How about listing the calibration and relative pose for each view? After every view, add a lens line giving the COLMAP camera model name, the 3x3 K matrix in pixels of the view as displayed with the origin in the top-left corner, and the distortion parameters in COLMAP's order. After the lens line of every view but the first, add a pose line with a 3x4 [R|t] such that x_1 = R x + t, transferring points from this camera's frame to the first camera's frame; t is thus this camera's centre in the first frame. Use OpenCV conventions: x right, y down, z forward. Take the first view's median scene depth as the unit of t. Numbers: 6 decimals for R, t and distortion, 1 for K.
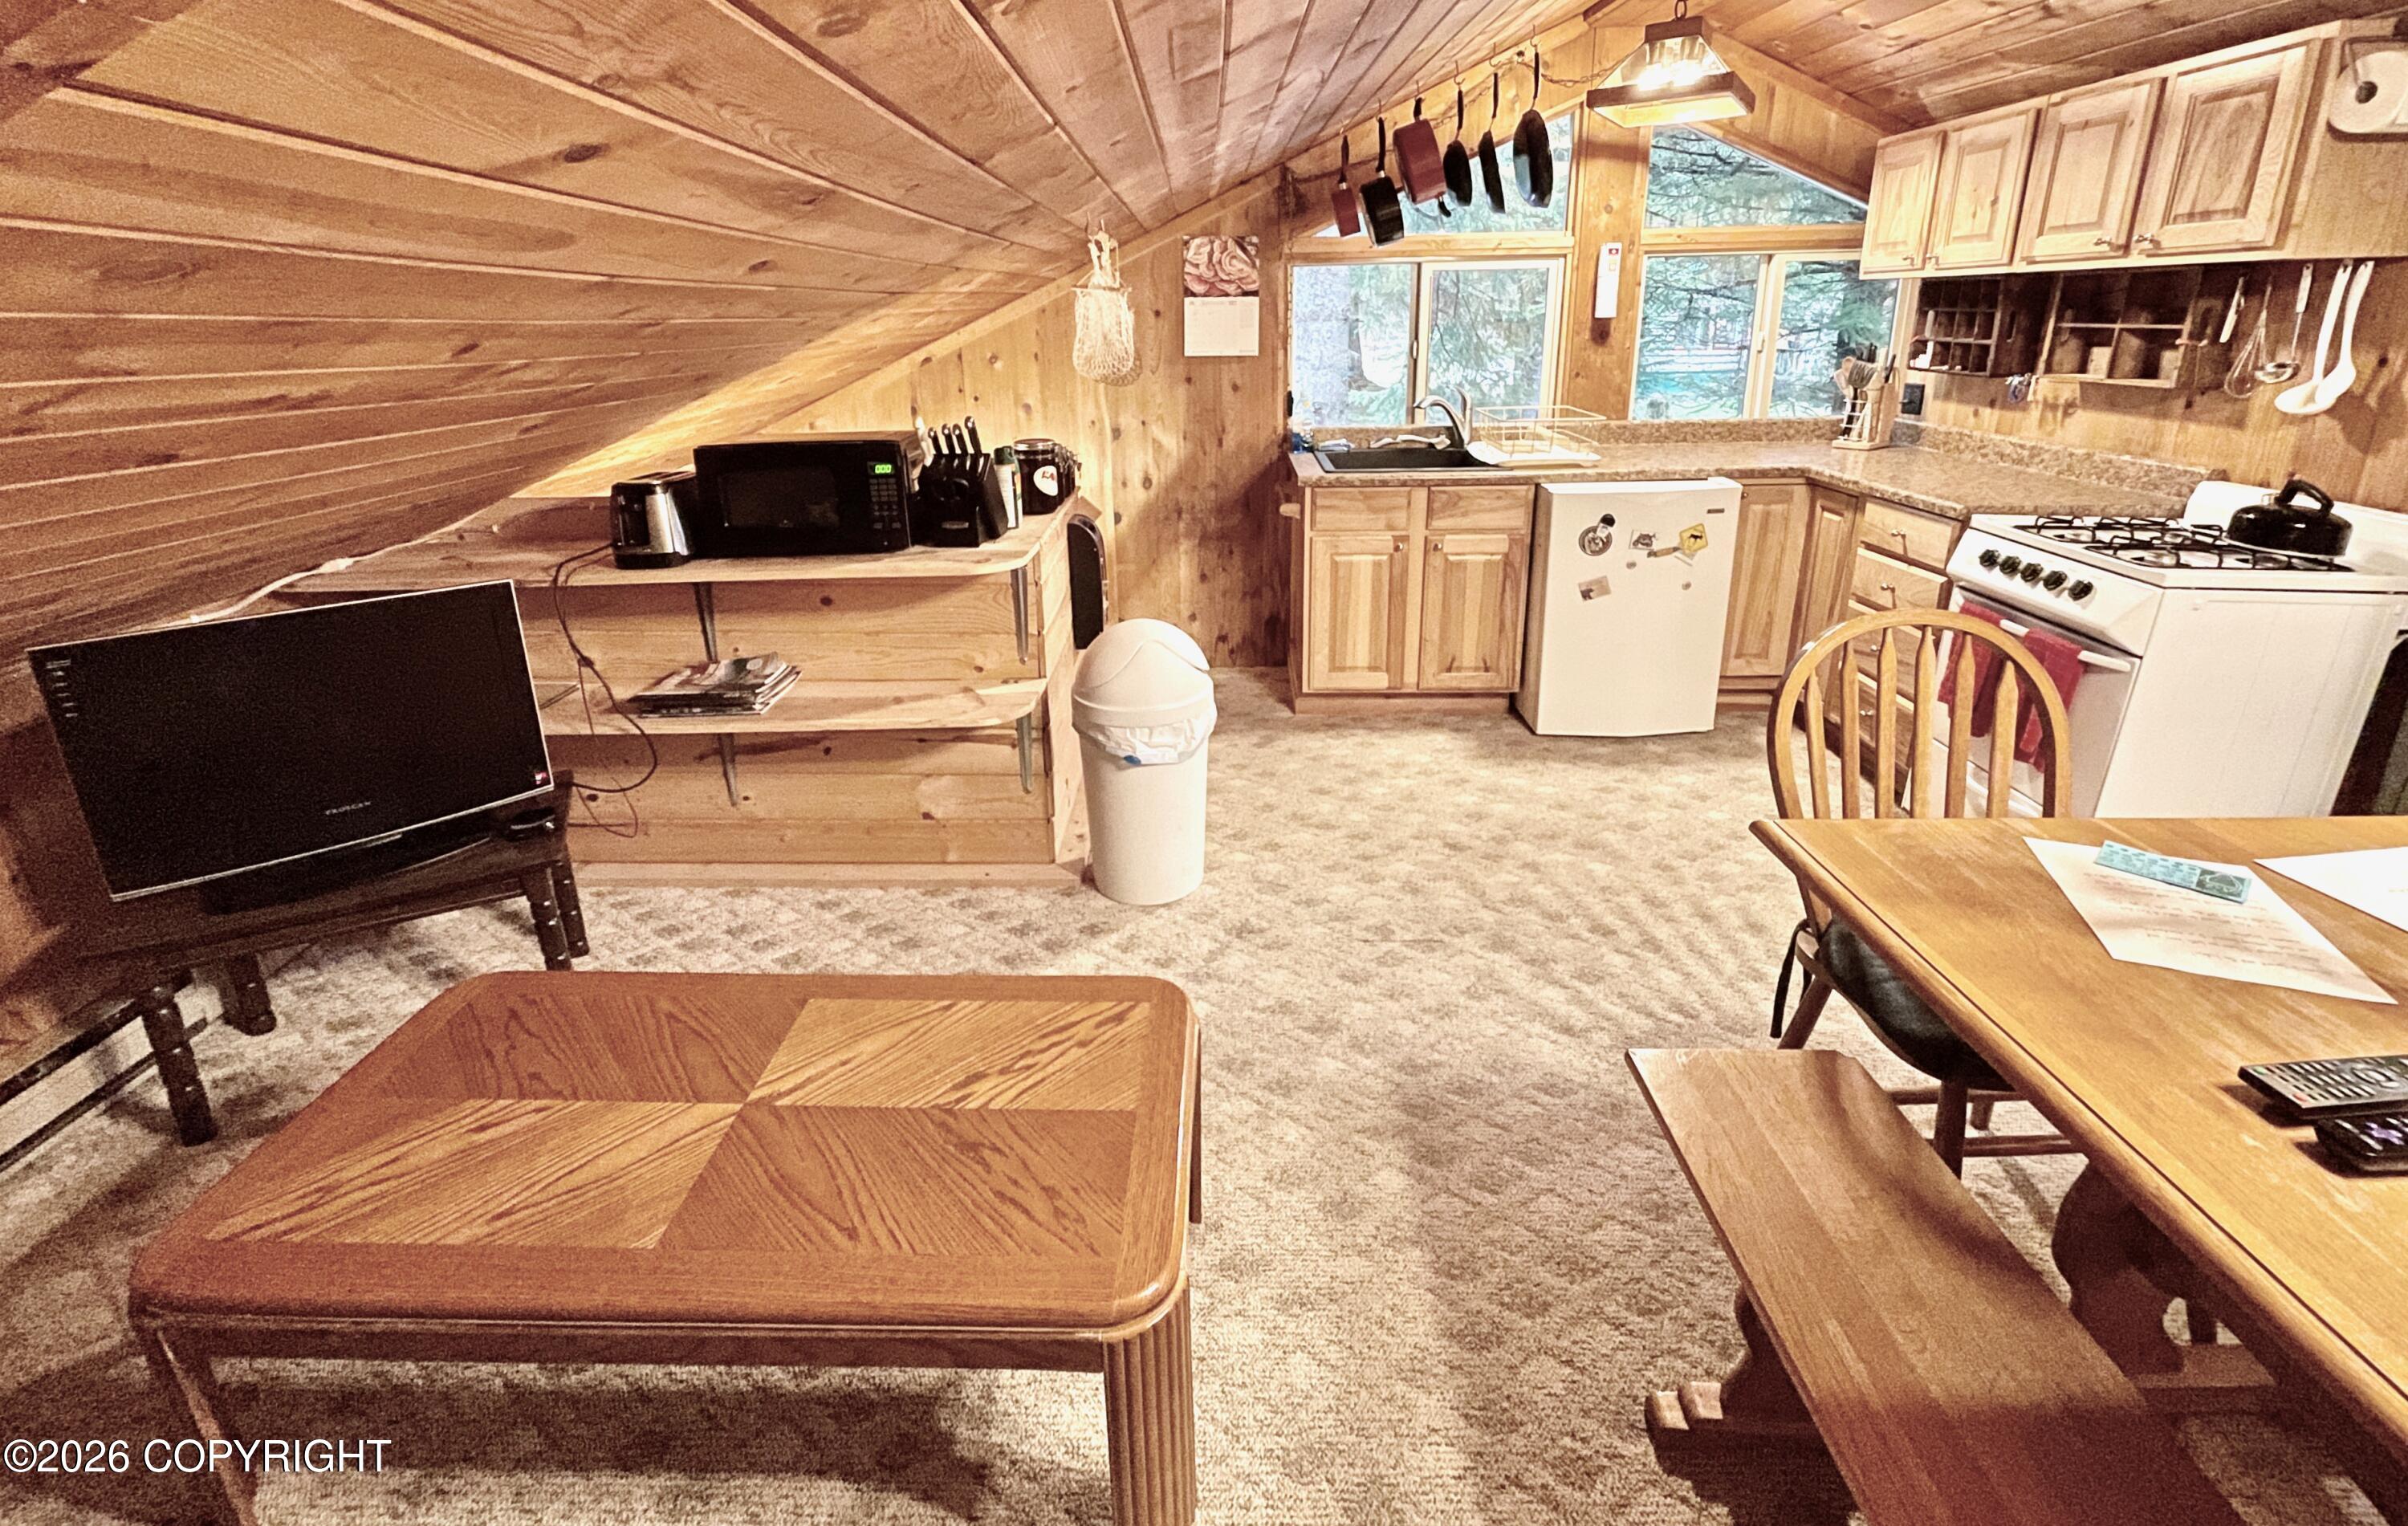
lens RADIAL K [[1033.4, 0, 1197.1], [0, 1033.4, 611.3], [0, 0, 1]] dist [-0.001550, 0.000463]
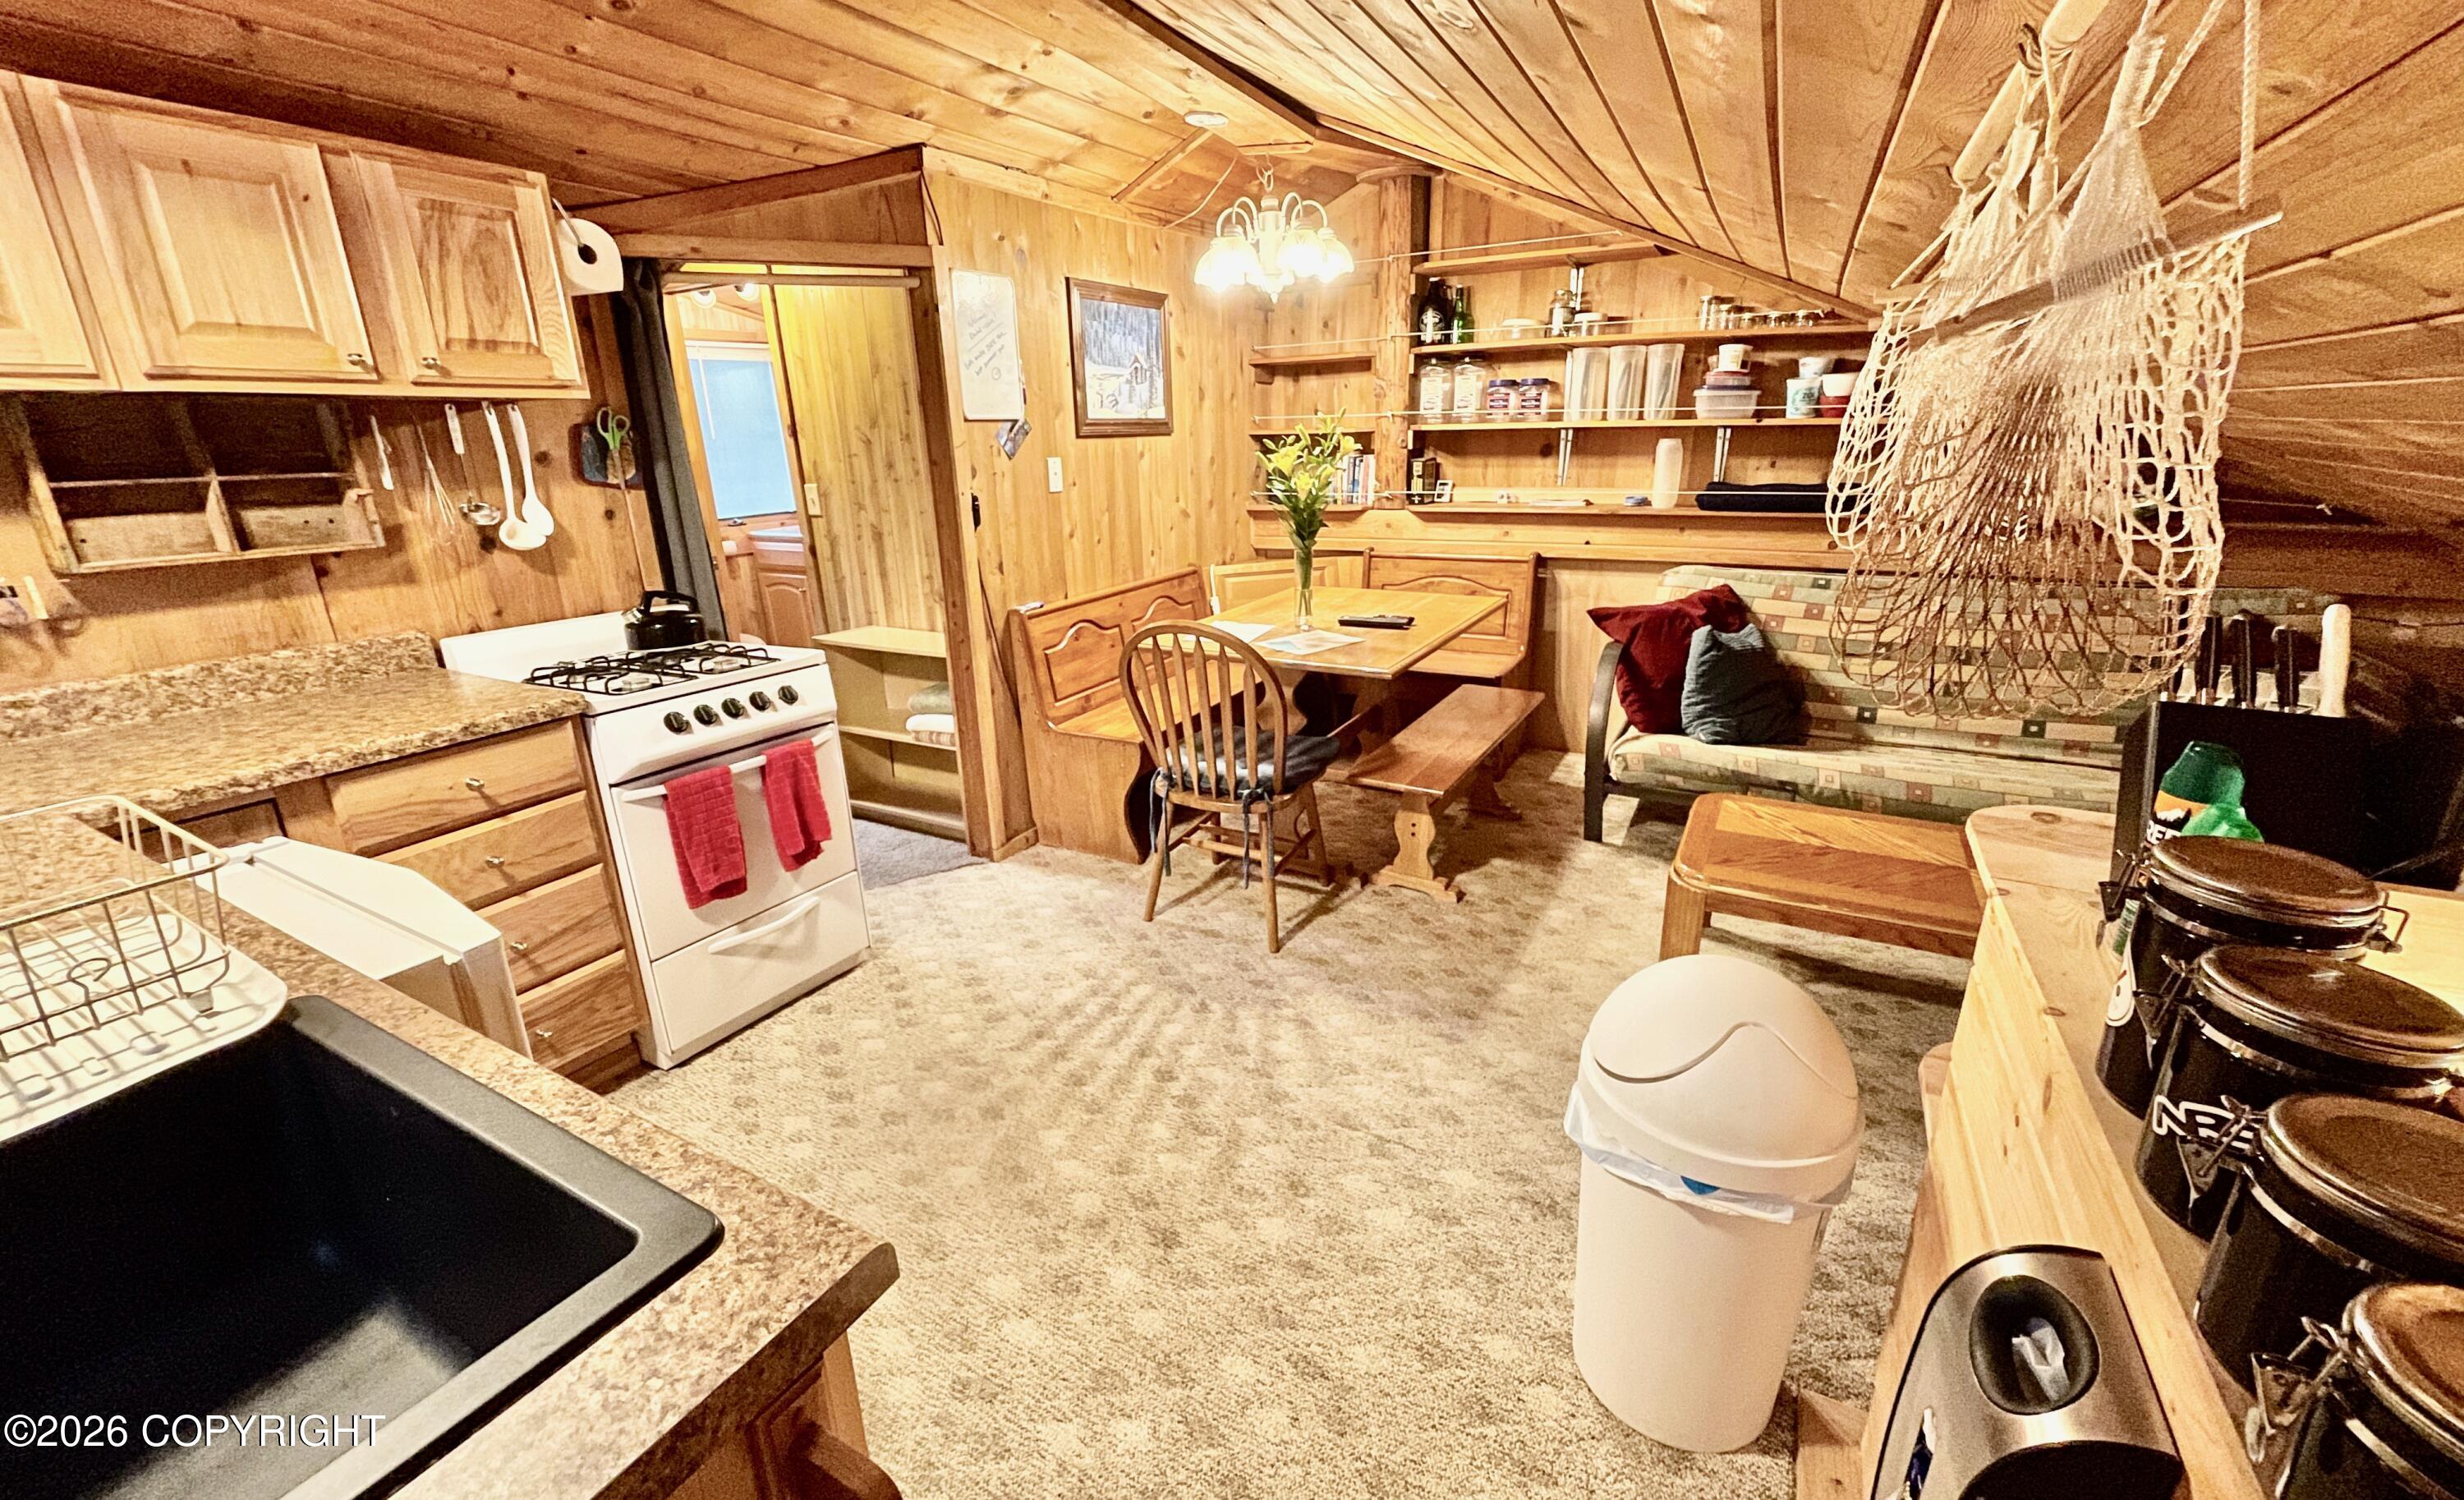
lens RADIAL K [[986.1, 0, 1236.2], [0, 986.1, 755.9], [0, 0, 1]] dist [-0.004169, -0.000609]
pose [[-0.885363, -0.111787, 0.451261, -0.044659], [0.161769, 0.835925, 0.524462, -0.394831], [-0.435849, 0.537339, -0.722013, 1.417803]]
